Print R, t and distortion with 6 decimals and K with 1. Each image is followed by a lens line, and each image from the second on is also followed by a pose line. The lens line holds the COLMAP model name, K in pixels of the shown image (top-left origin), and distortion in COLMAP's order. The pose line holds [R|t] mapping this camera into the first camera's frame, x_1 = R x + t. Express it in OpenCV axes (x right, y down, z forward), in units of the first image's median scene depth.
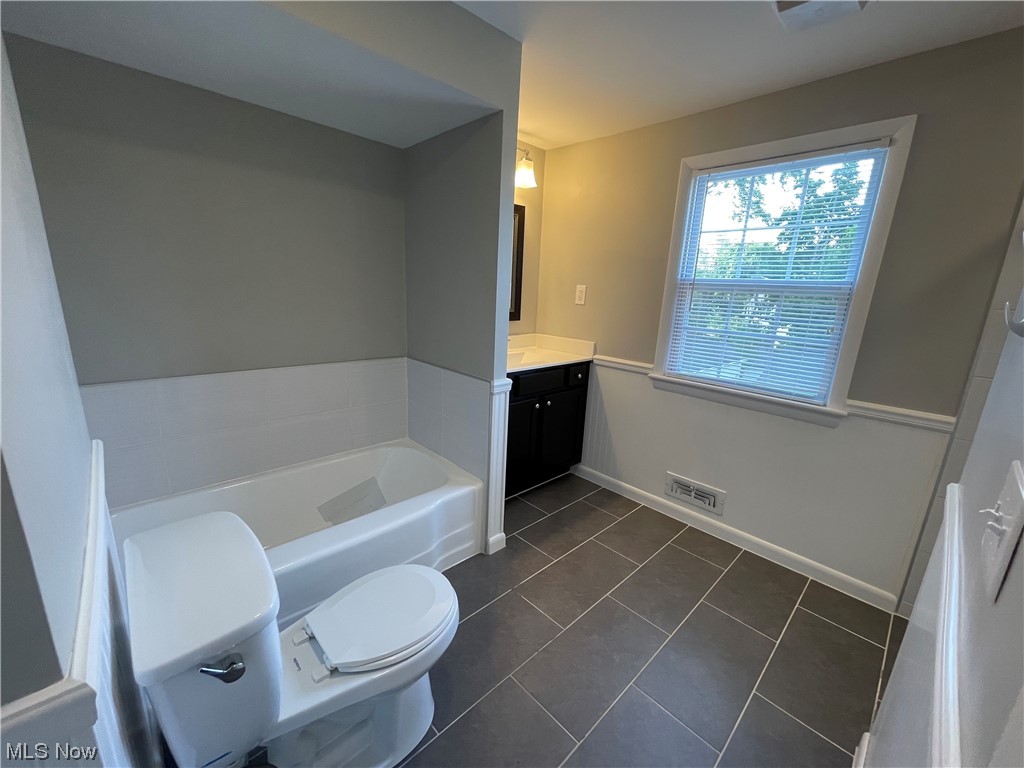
lens RADIAL K [[411.6, 0, 511.1], [0, 411.6, 388.2], [0, 0, 1]] dist [-0.004816, 0.000917]
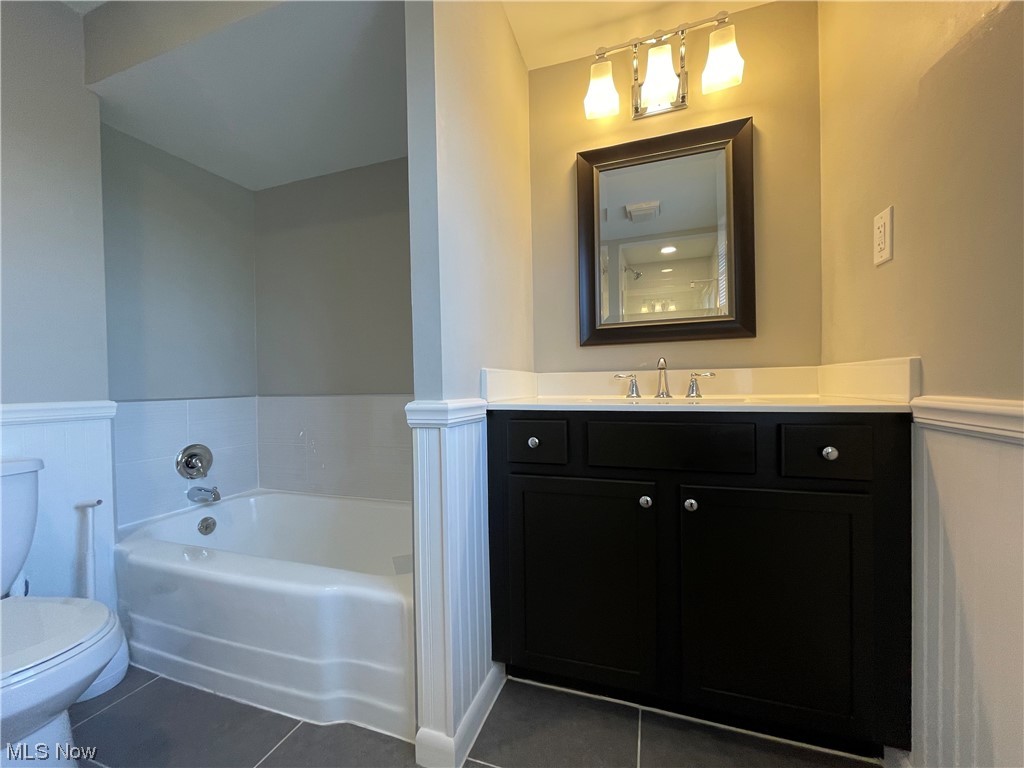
lens RADIAL K [[411.6, 0, 511.1], [0, 411.6, 385.0], [0, 0, 1]] dist [-0.004816, 0.000917]
pose [[0.444873, -0.051634, -0.894104, 0.356347], [-0.171798, 0.974877, -0.141778, 0.009608], [0.878961, 0.216678, 0.424826, 0.610185]]
